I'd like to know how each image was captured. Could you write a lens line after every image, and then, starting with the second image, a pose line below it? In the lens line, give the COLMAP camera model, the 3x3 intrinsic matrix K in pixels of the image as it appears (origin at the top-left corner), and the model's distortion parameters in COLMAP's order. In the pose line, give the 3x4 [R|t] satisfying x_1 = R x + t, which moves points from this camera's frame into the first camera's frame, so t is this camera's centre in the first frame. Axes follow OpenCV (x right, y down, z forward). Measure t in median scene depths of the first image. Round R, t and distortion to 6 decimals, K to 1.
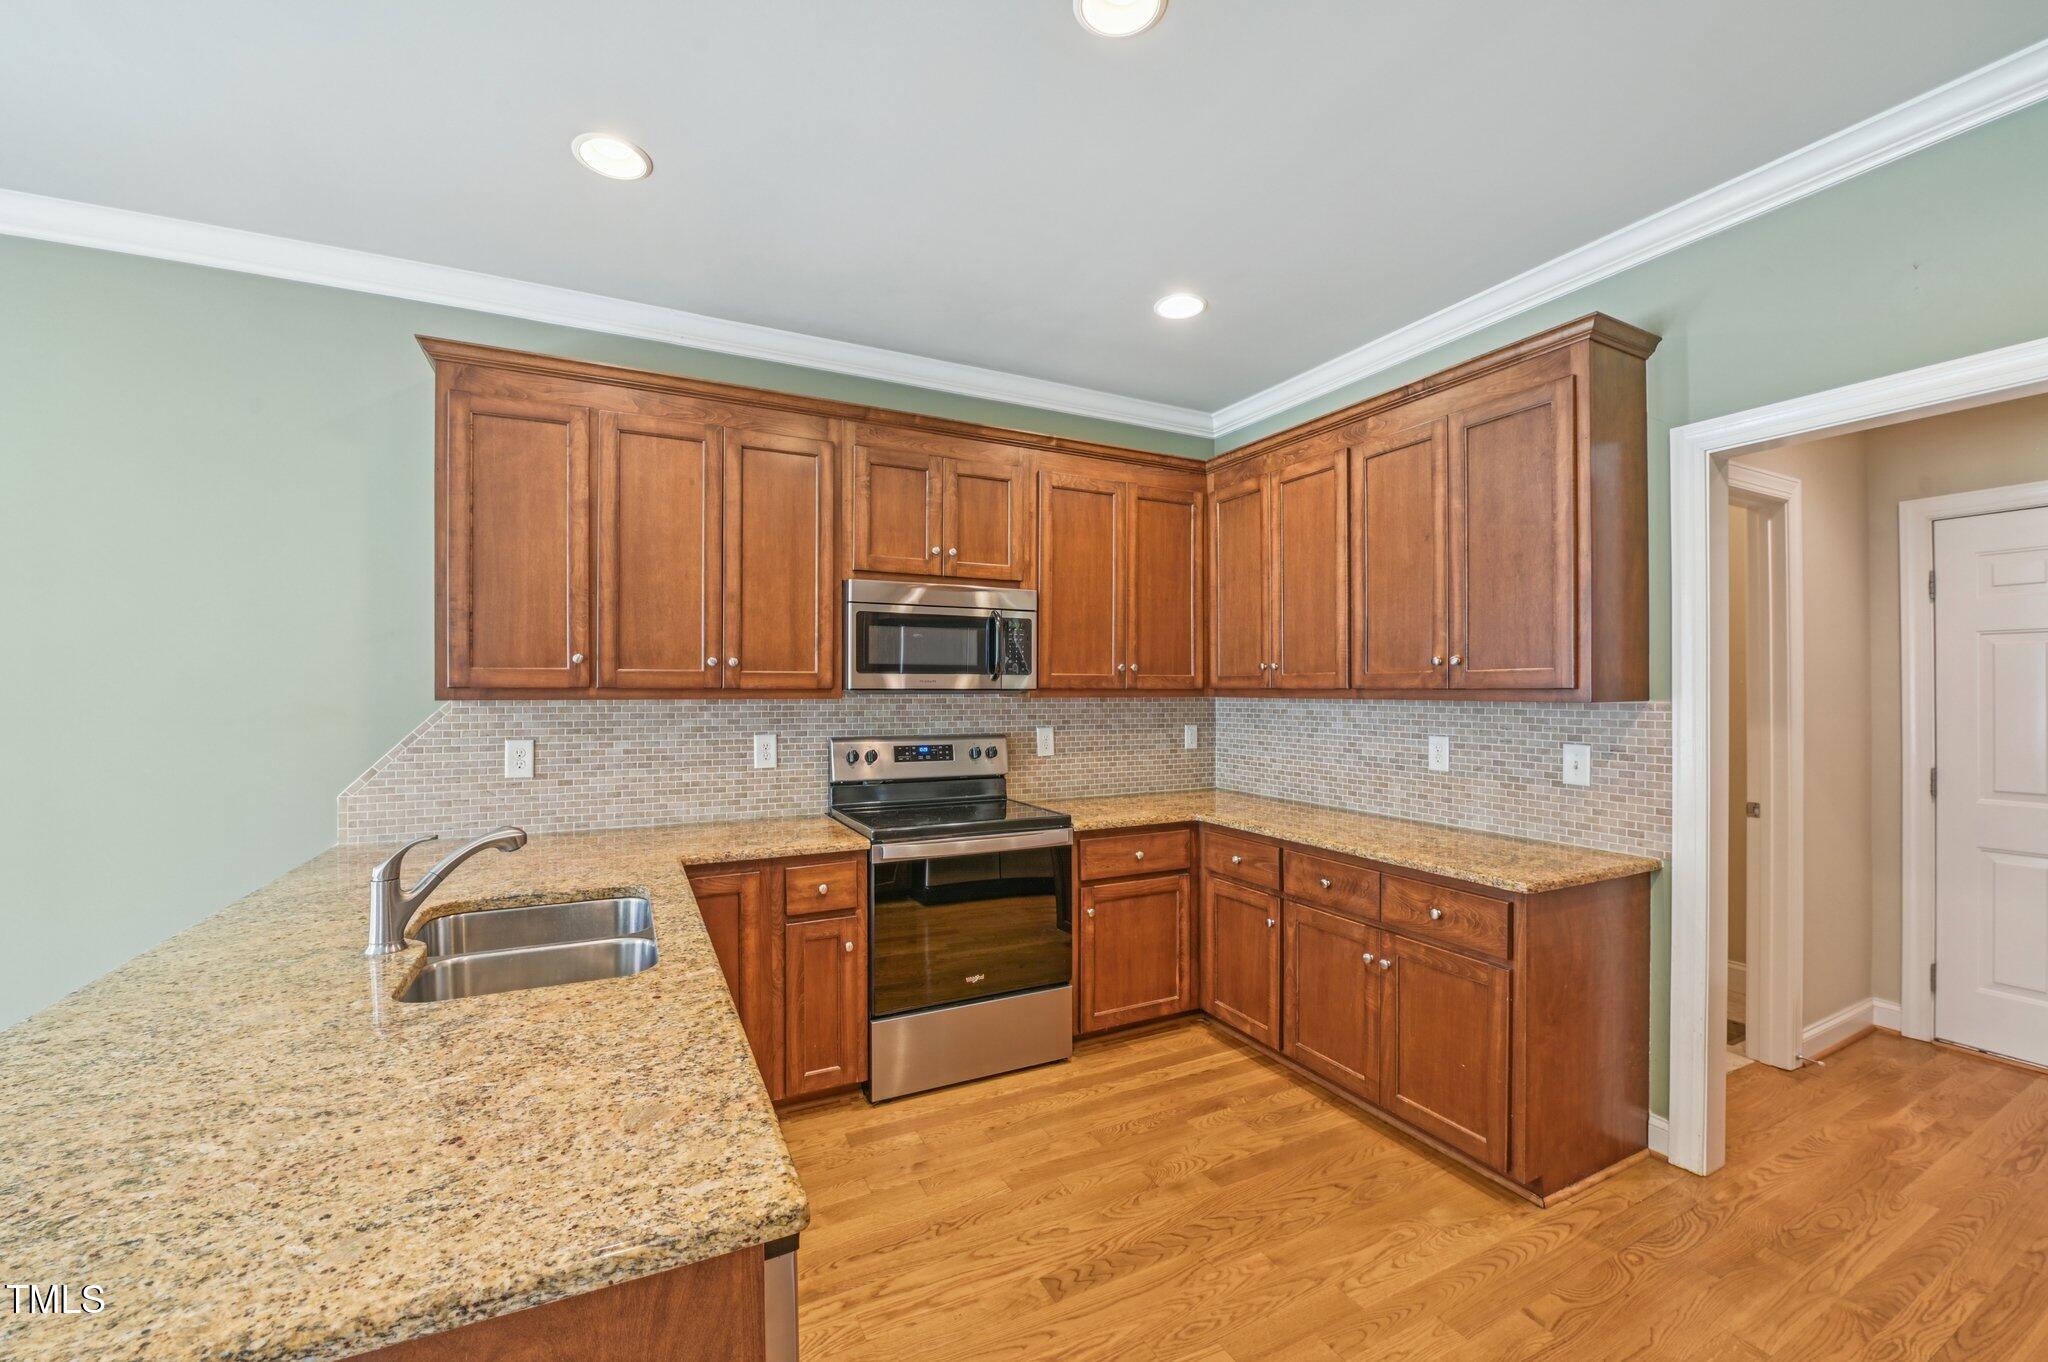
lens RADIAL K [[825.0, 0, 1033.9], [0, 825.0, 683.9], [0, 0, 1]] dist [-0.001105, -0.002023]
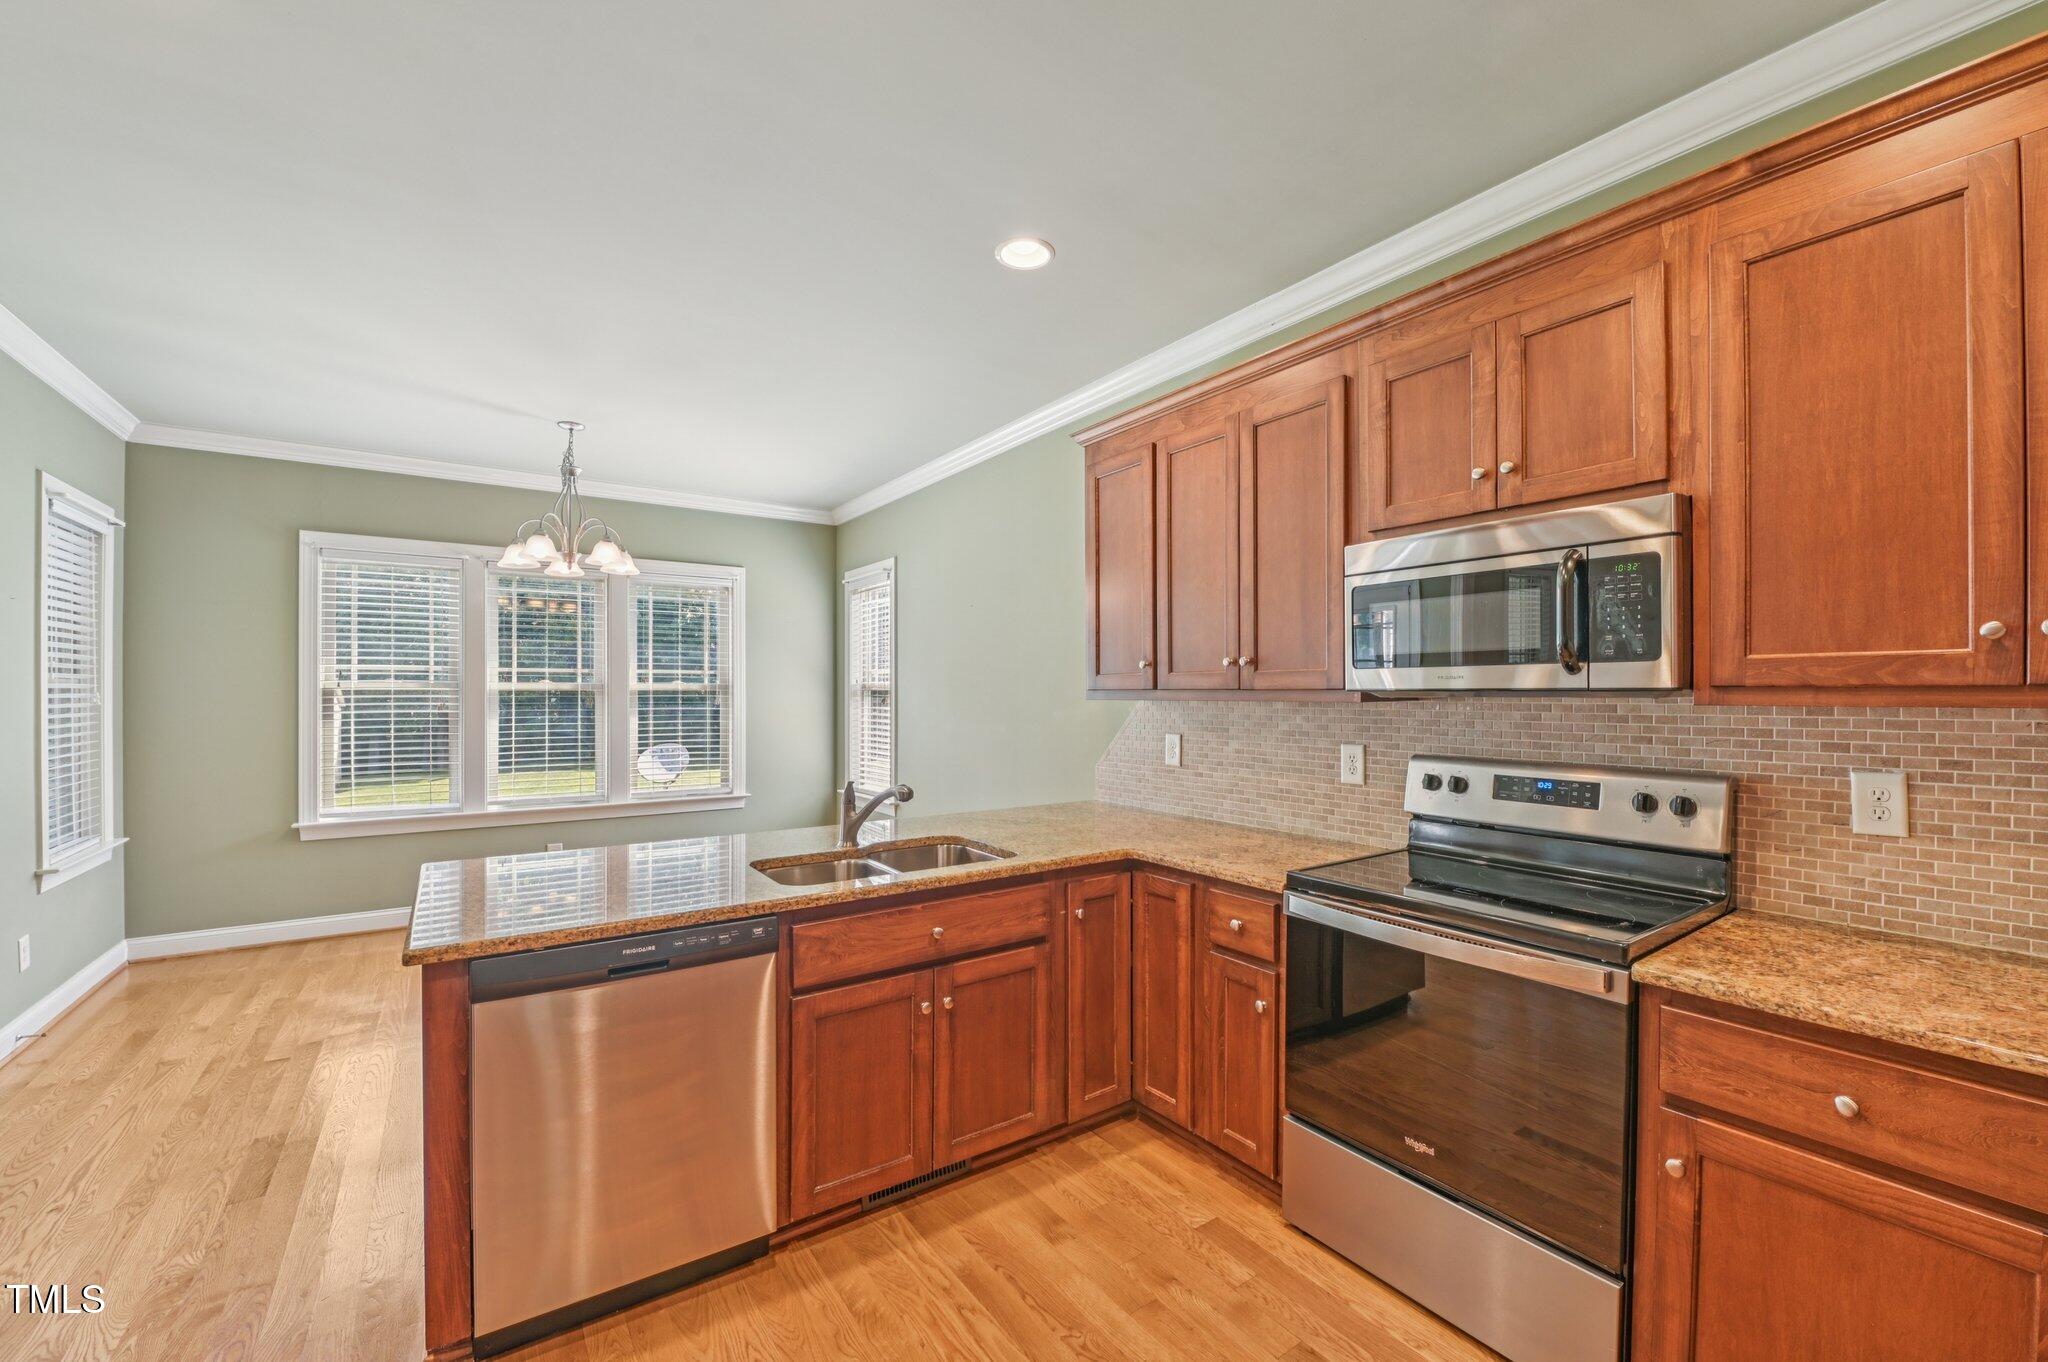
lens RADIAL K [[825.0, 0, 1024.4], [0, 825.0, 689.0], [0, 0, 1]] dist [-0.001105, -0.002023]
pose [[0.128422, -0.005398, -0.991705, 0.470660], [0.009385, 0.999947, -0.004228, 0.005444], [0.991675, -0.008764, 0.128466, 0.563807]]
